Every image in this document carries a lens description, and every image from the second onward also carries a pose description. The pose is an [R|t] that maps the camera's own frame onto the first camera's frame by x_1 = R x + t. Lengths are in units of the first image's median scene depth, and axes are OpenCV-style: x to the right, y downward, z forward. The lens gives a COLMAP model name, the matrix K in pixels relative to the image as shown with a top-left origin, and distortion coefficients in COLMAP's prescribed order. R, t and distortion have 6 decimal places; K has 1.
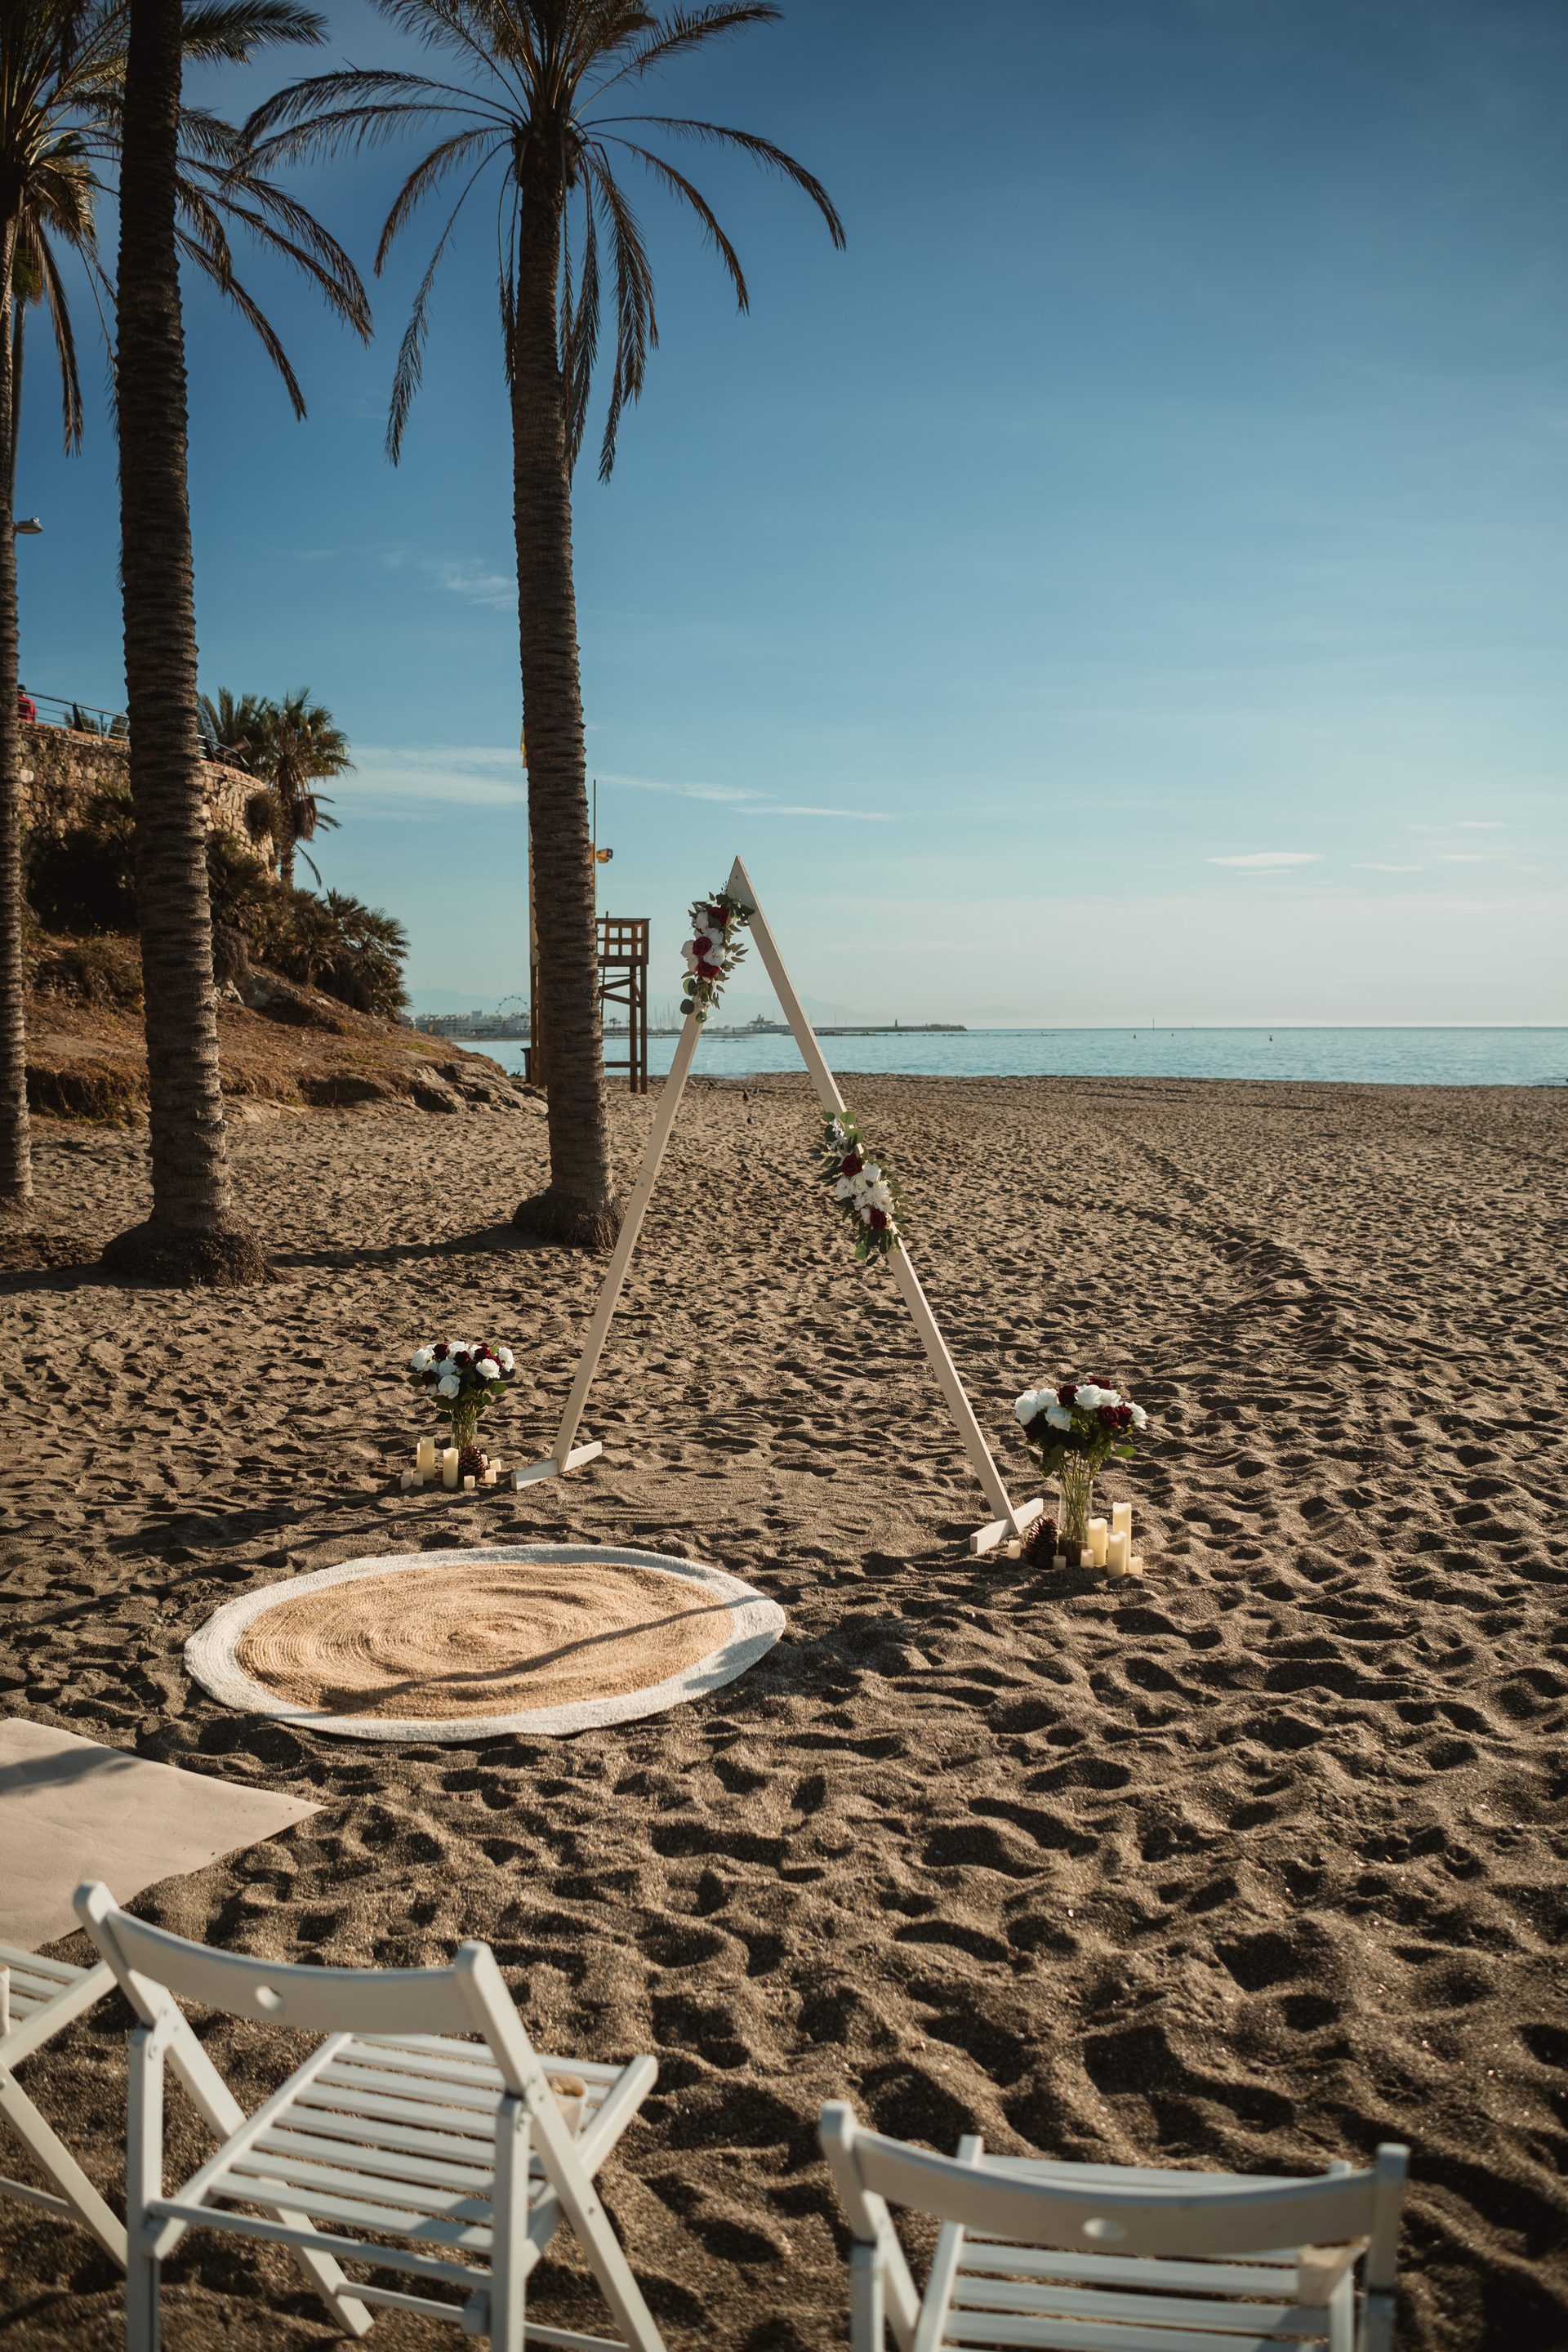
lens RADIAL K [[1872.2, 0, 780.1], [0, 1872.2, 1199.4], [0, 0, 1]] dist [-0.149146, 0.020327]
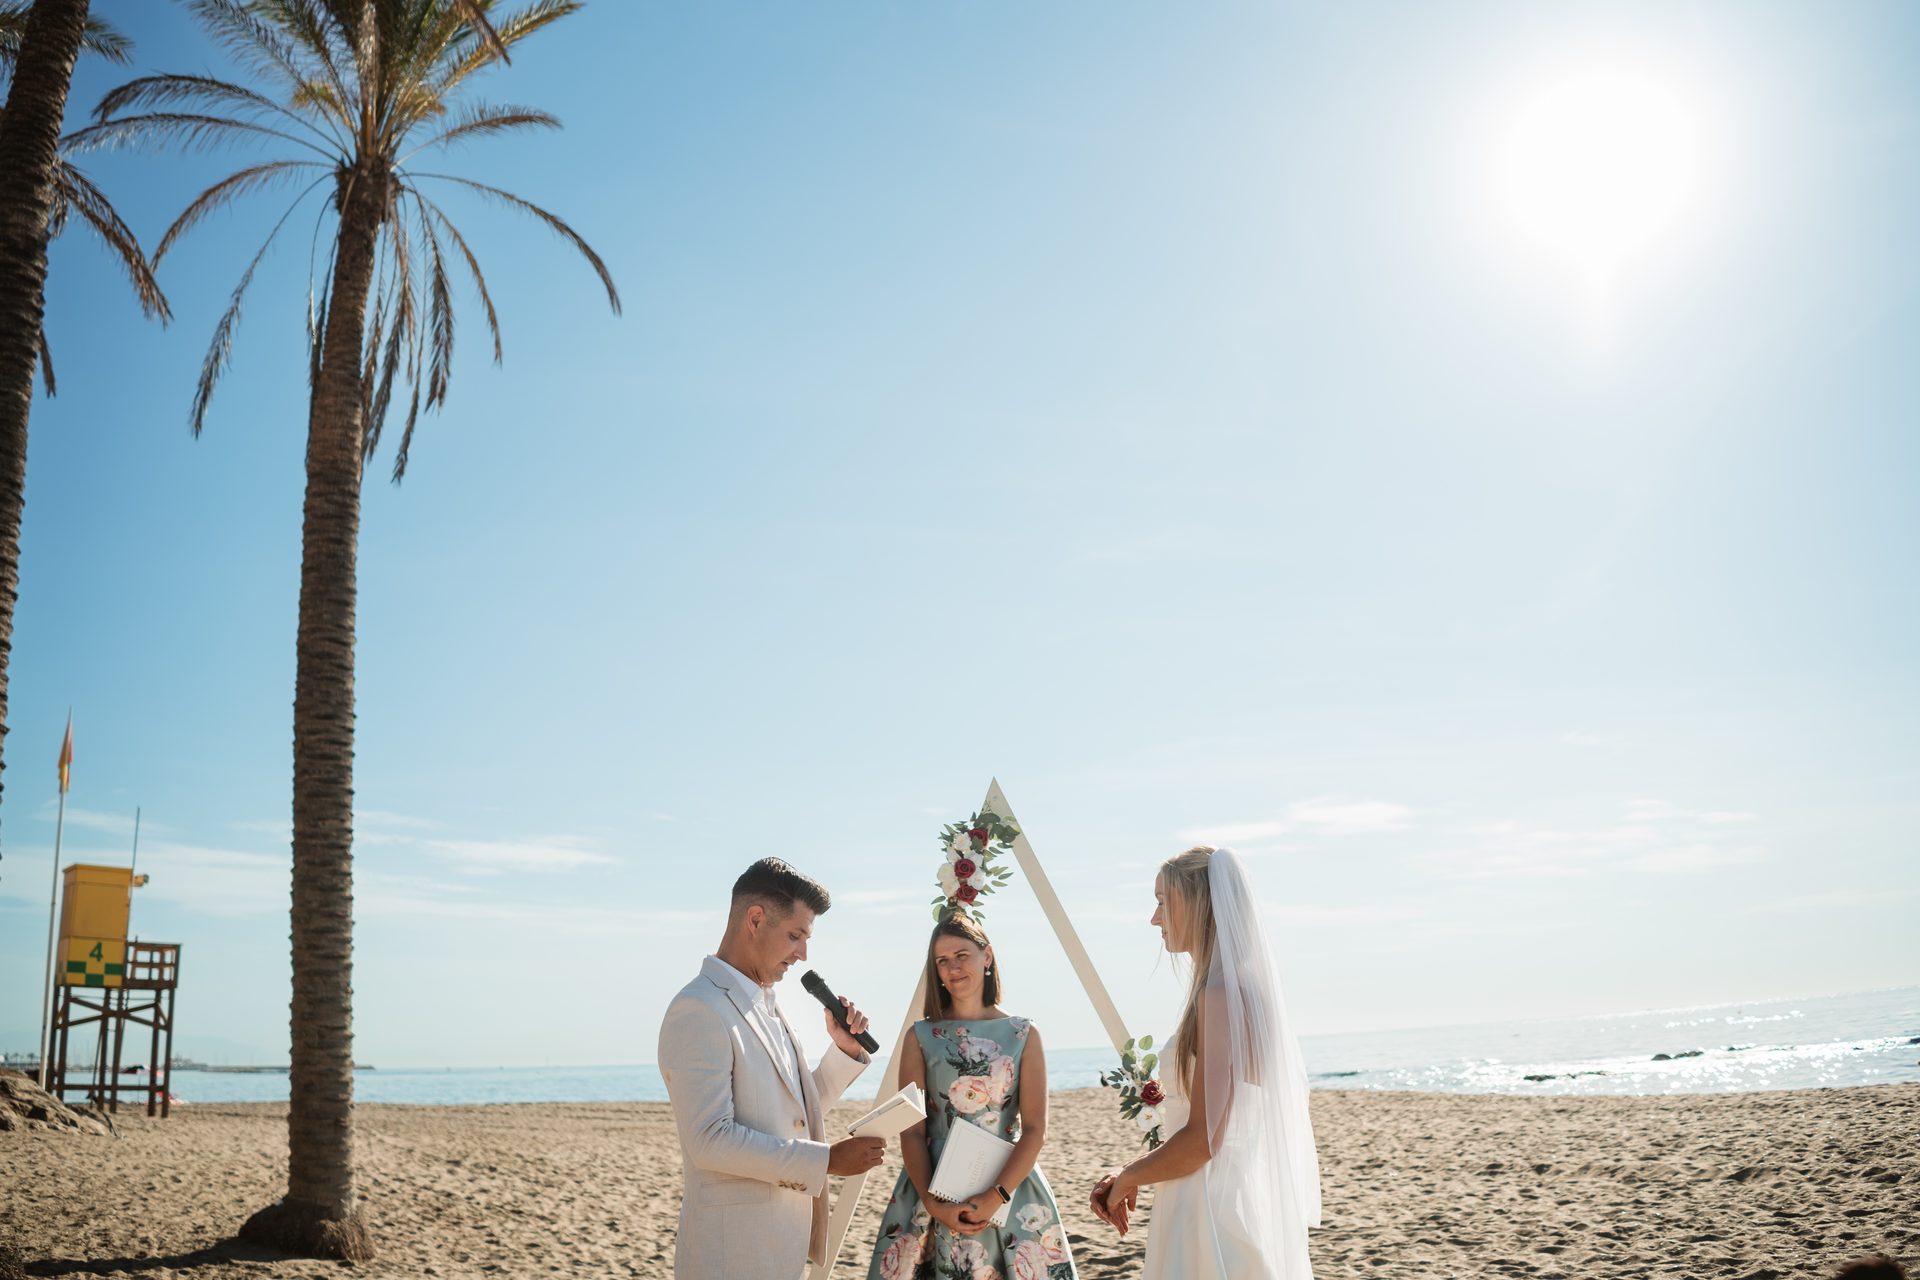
lens RADIAL K [[1591.5, 0, 960.0], [0, 1591.5, 640.0], [0, 0, 1]] dist [-0.138385, 0.003958]
pose [[0.889853, 0.093871, 0.446485, -0.187136], [0.070004, 0.938926, -0.336924, 0.011987], [-0.450844, 0.331069, 0.828935, 0.132760]]
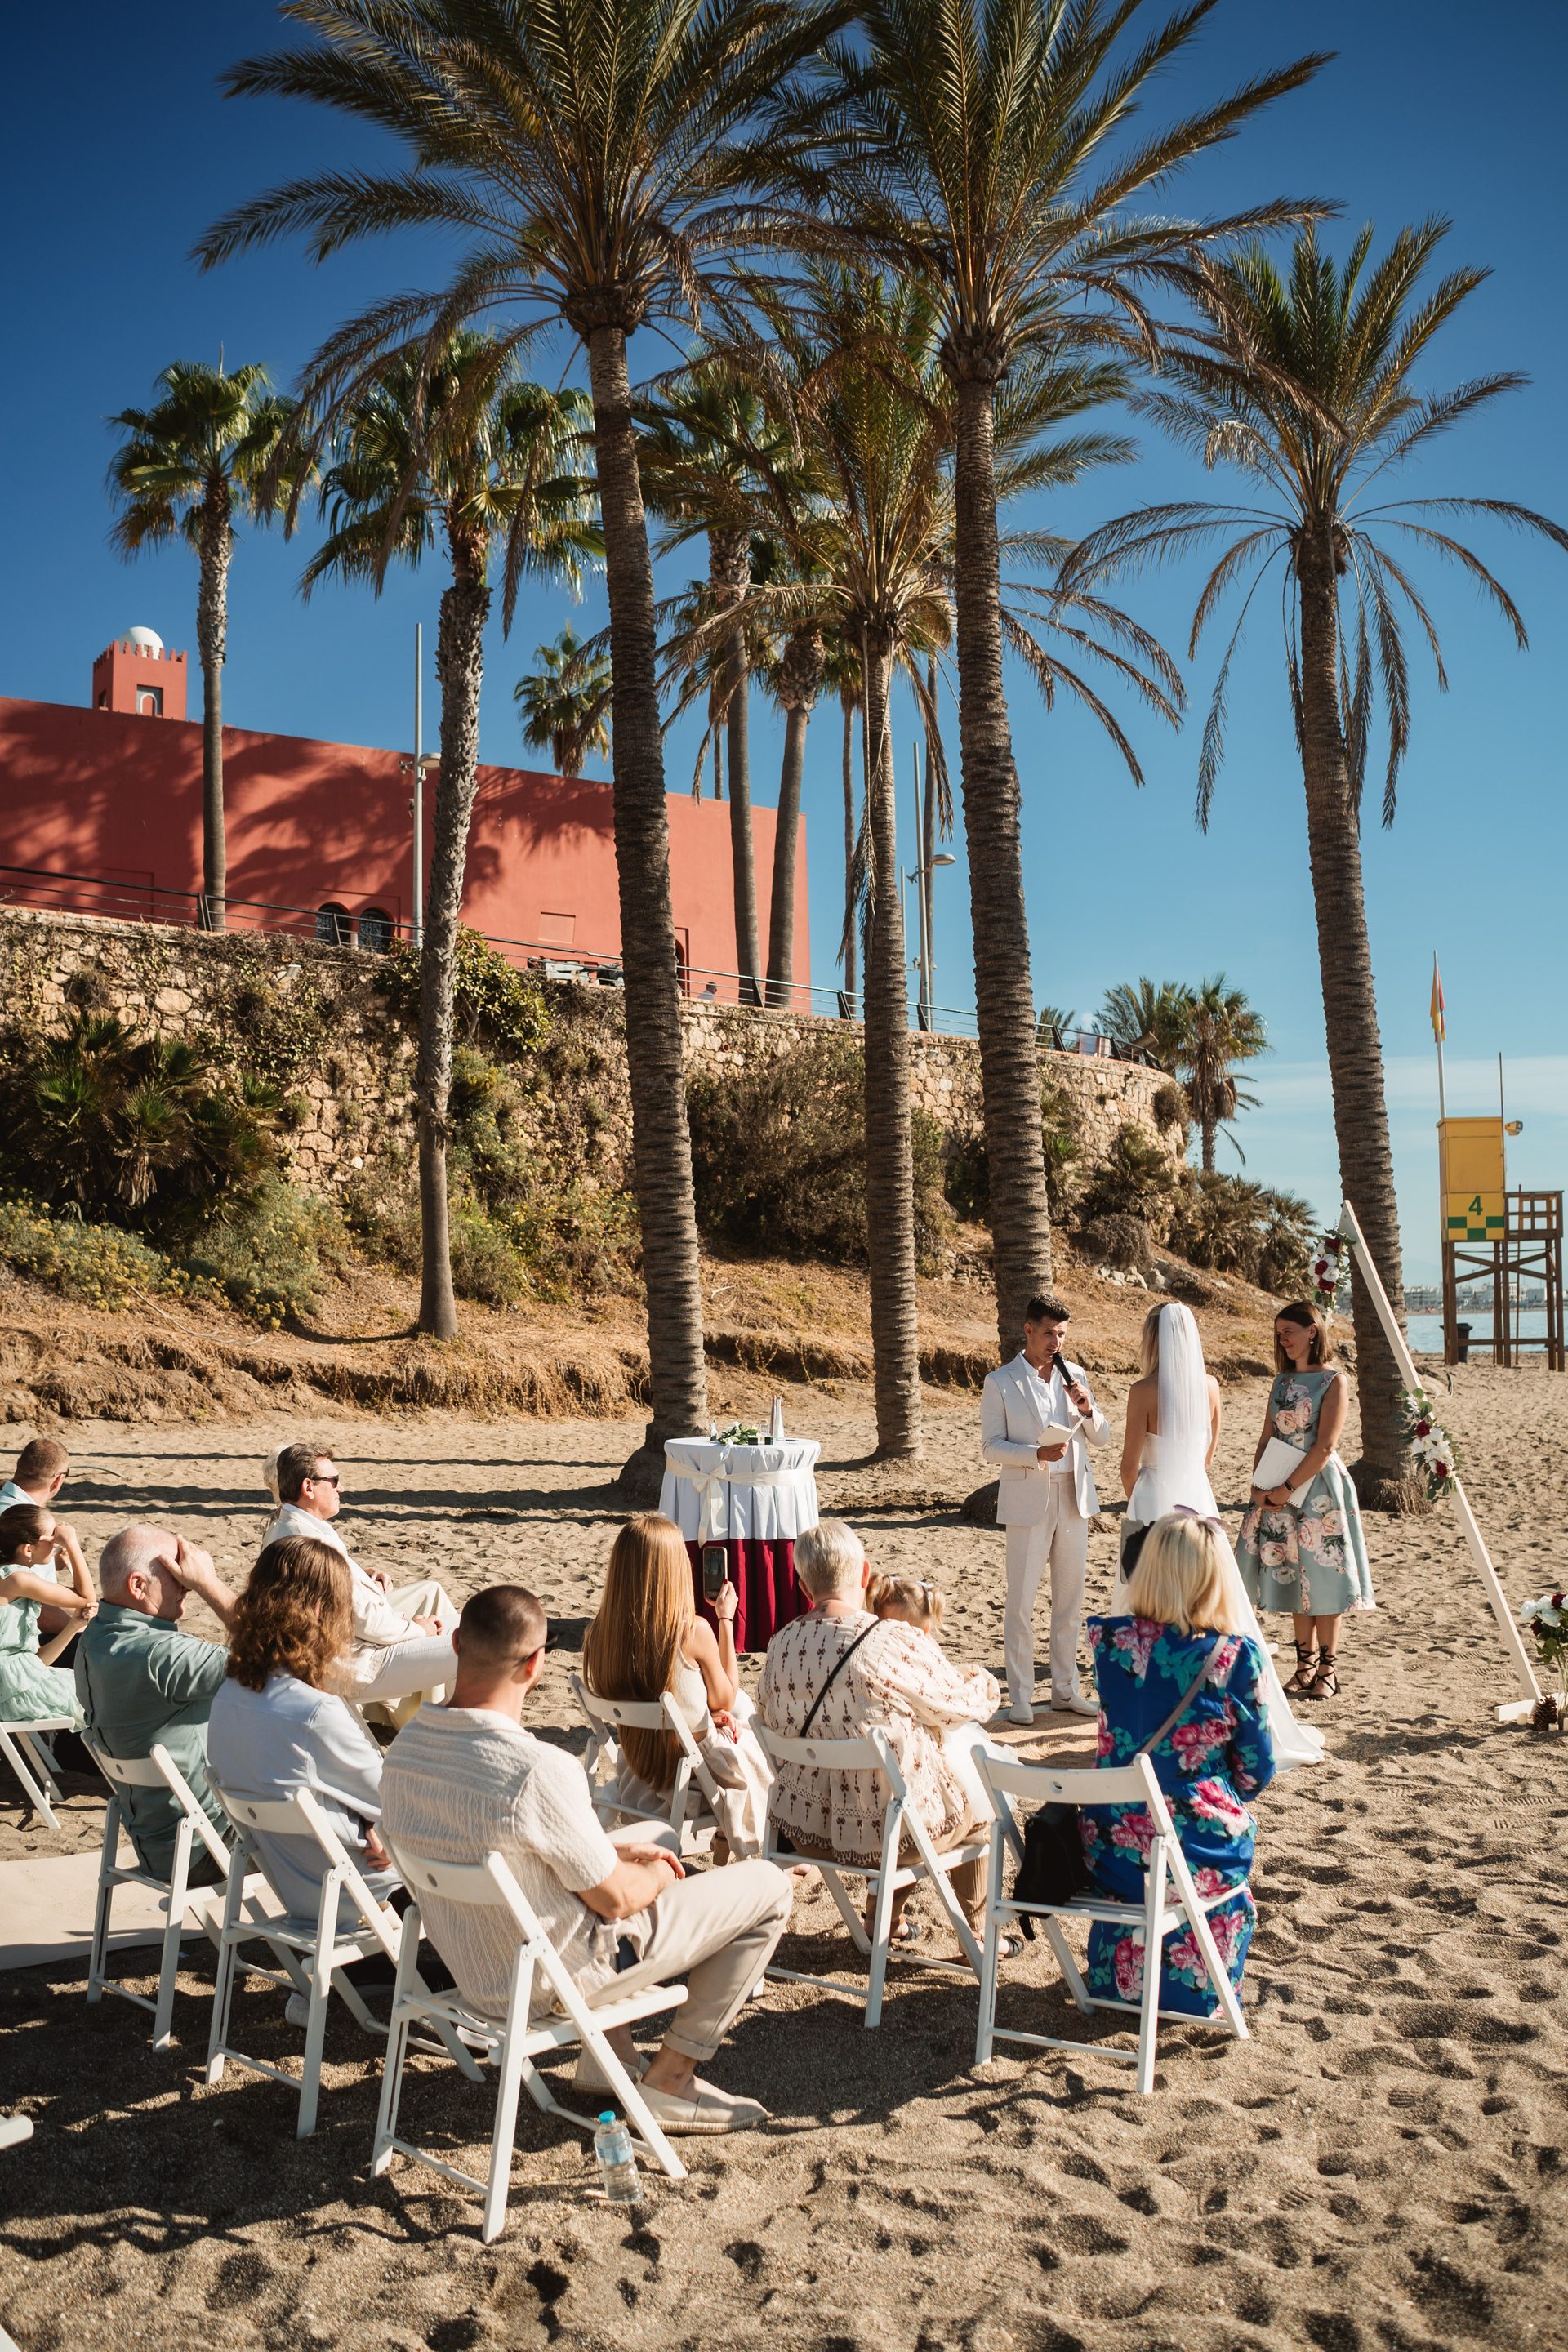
lens RADIAL K [[2020.5, 0, 786.3], [0, 2020.5, 1251.4], [0, 0, 1]] dist [-0.139002, 0.158739]
pose [[0.881480, -0.030808, -0.471215, 0.138801], [-0.024280, 0.993593, -0.110380, 0.010422], [0.471597, 0.108739, 0.875084, -0.210004]]
